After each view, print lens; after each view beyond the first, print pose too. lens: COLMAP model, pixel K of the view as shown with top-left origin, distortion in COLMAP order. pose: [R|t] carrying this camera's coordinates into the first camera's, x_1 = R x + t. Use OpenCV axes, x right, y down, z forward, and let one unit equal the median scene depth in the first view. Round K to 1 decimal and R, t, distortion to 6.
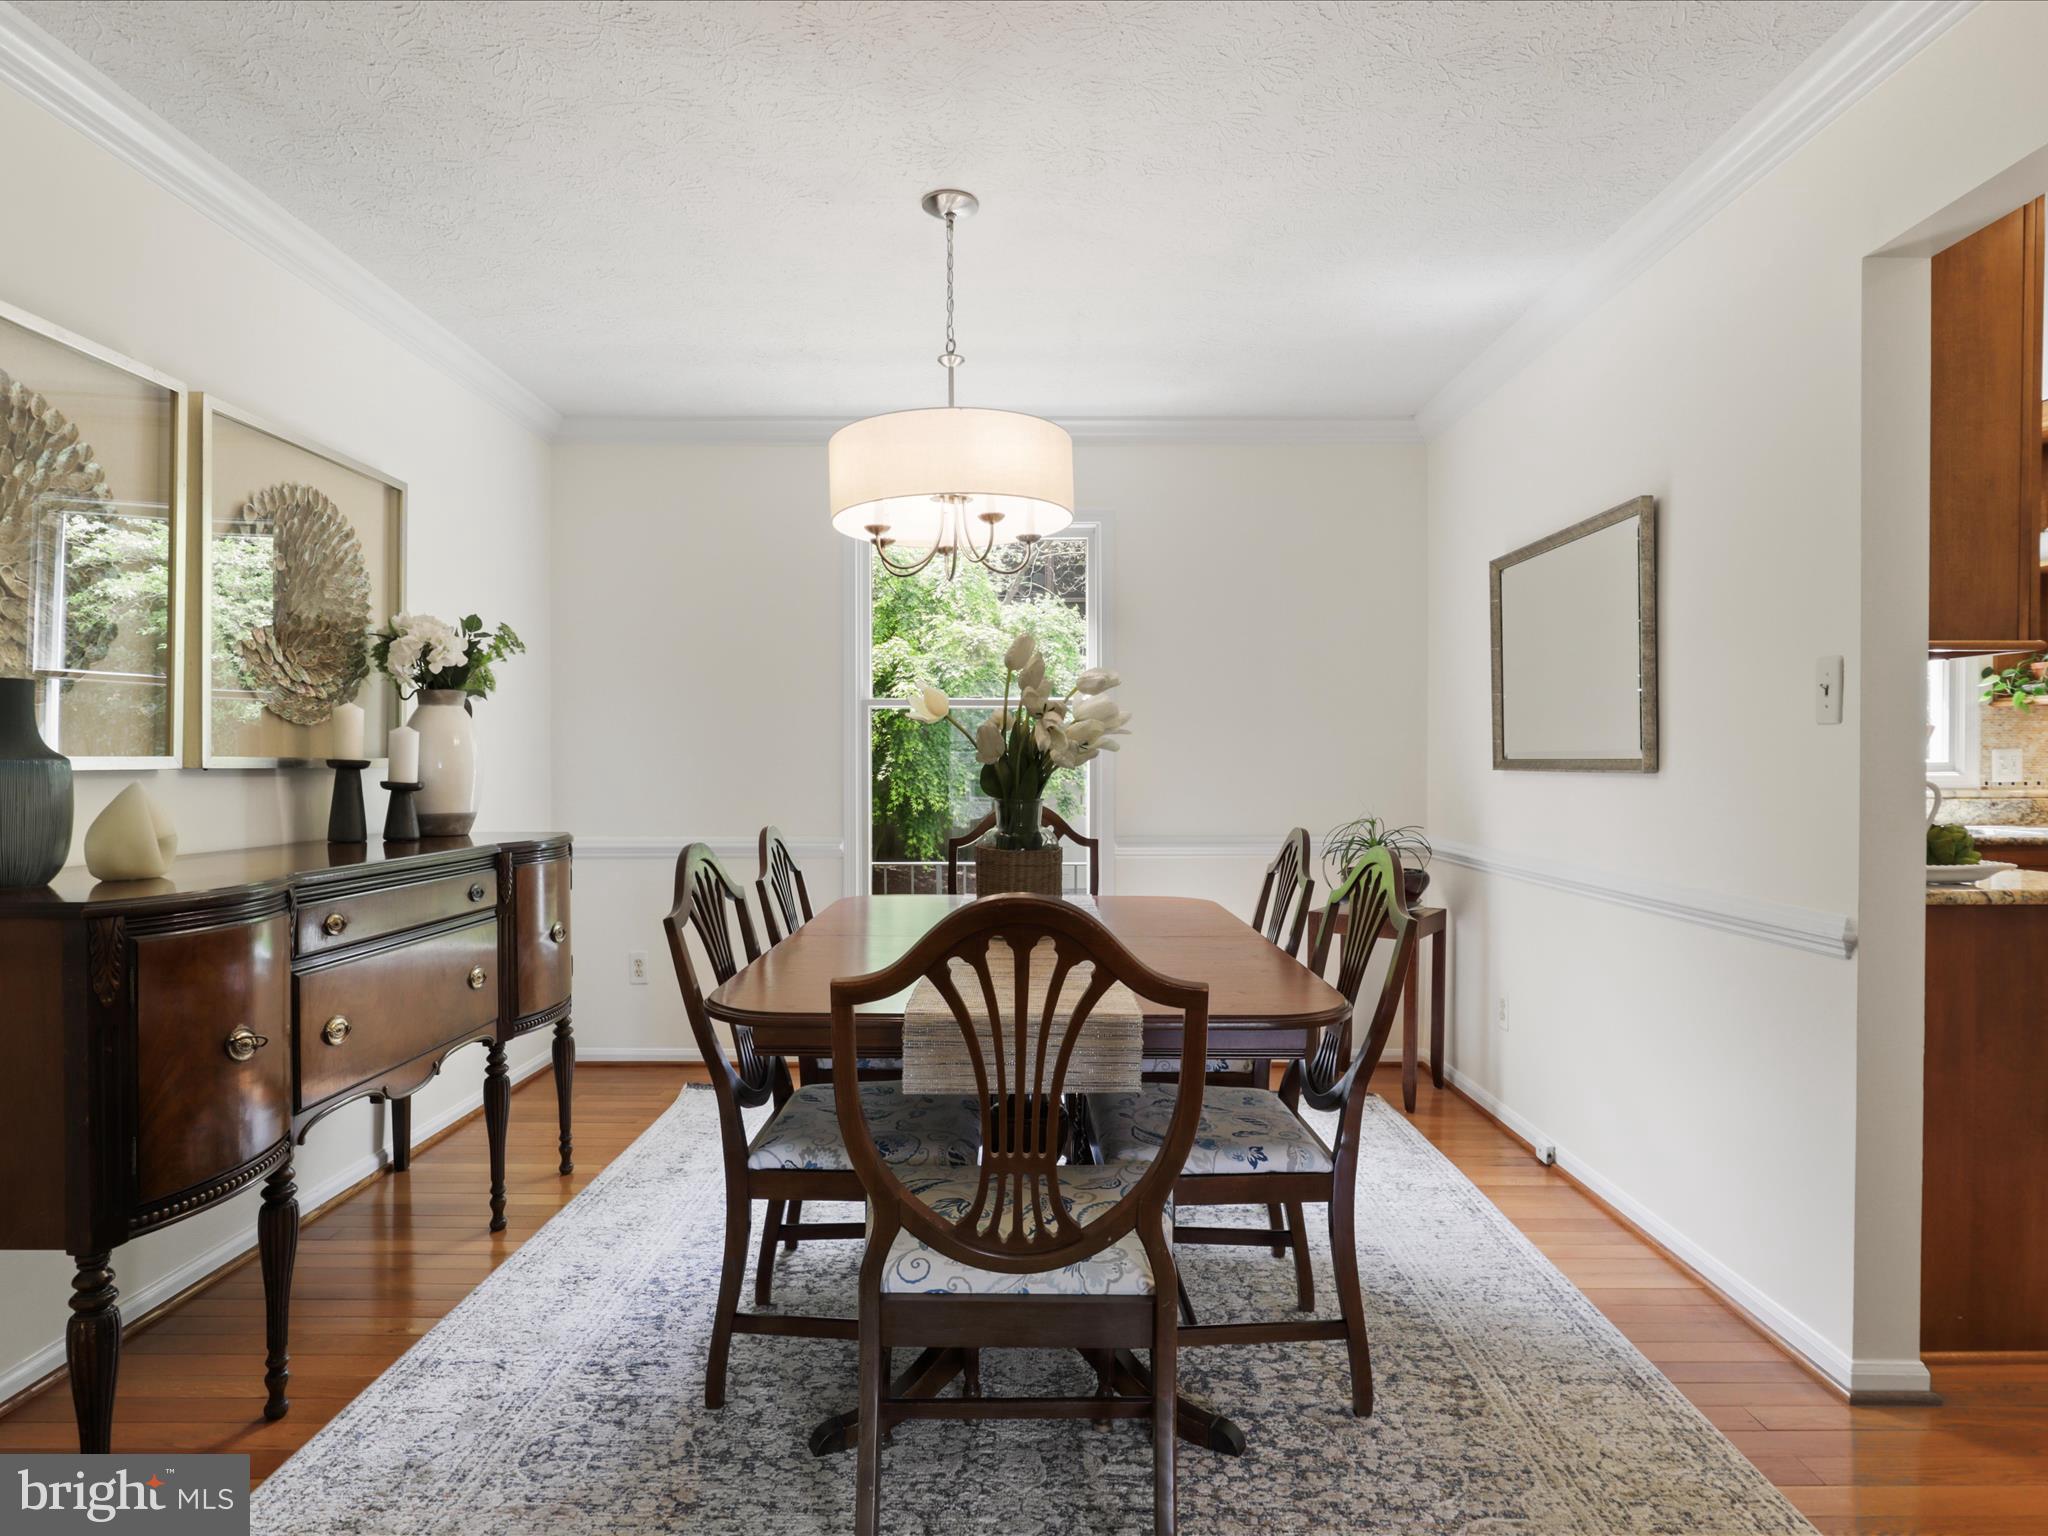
lens RADIAL K [[1170.1, 0, 1027.8], [0, 1170.1, 770.5], [0, 0, 1]] dist [-0.025731, 0.015729]
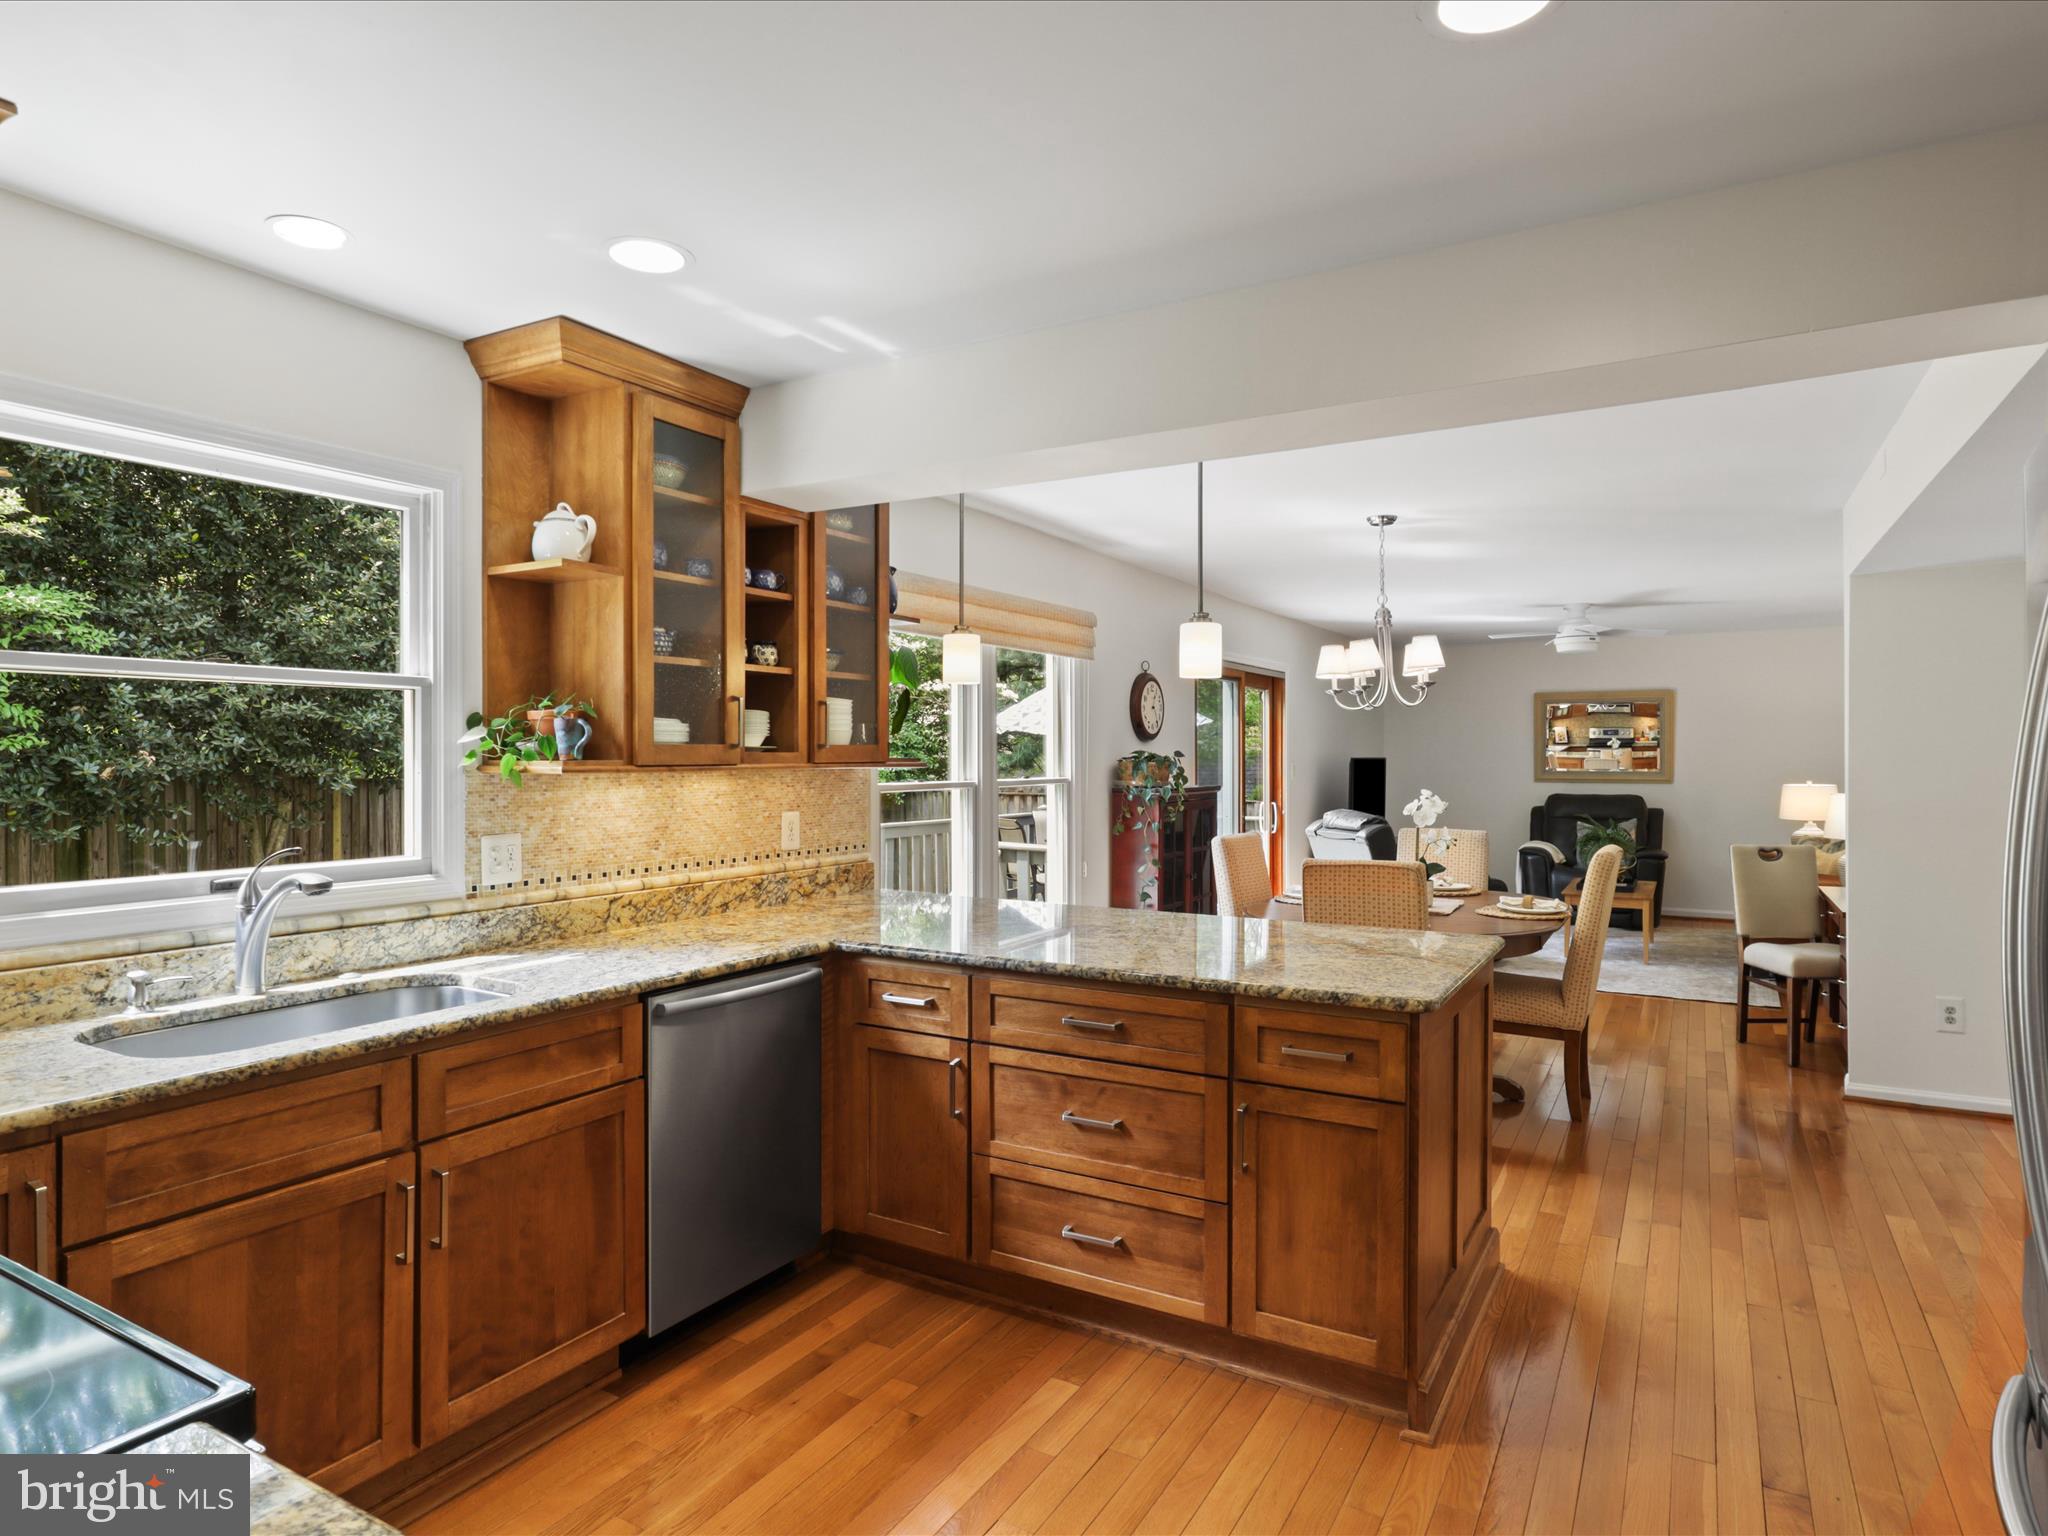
lens RADIAL K [[1170.1, 0, 1024.1], [0, 1170.1, 761.3], [0, 0, 1]] dist [-0.025731, 0.015729]
pose [[0.500496, -0.003267, 0.865733, 0.411898], [0.005976, 0.999982, 0.000318, -0.059739], [-0.865718, 0.005015, 0.500507, 0.398070]]
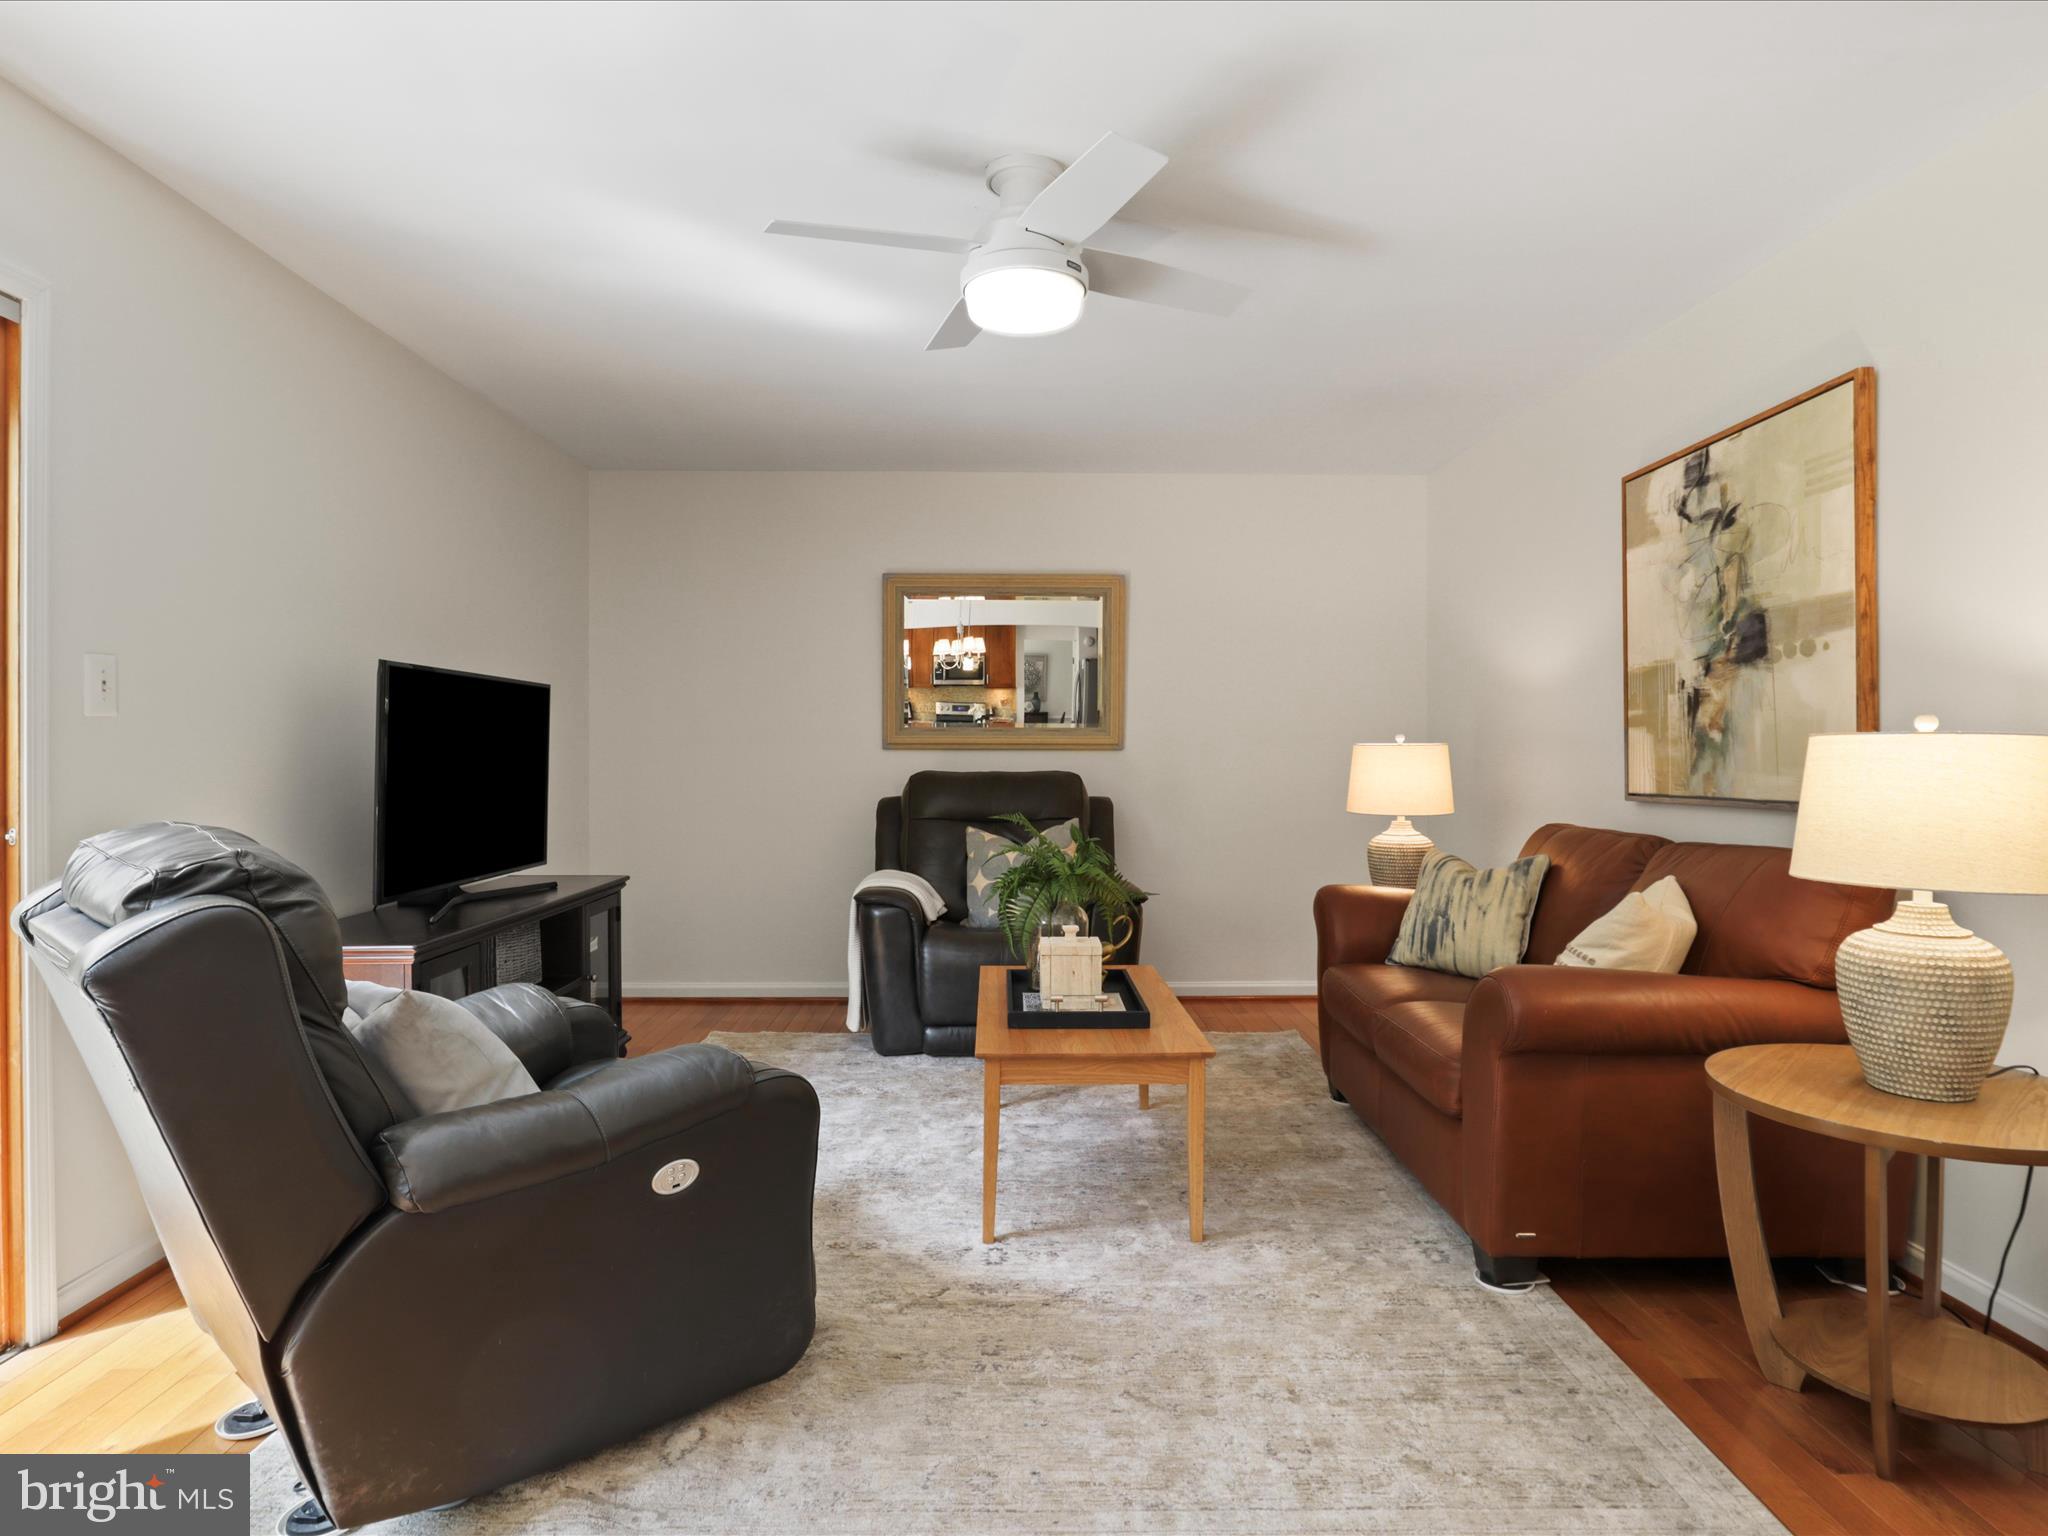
lens RADIAL K [[1170.1, 0, 1029.4], [0, 1170.1, 762.1], [0, 0, 1]] dist [-0.025731, 0.015729]
pose [[-0.024670, -0.006942, 0.999672, 1.808768], [0.004635, 0.999964, 0.007058, -0.004281], [-0.999685, 0.004807, -0.024637, 0.569328]]
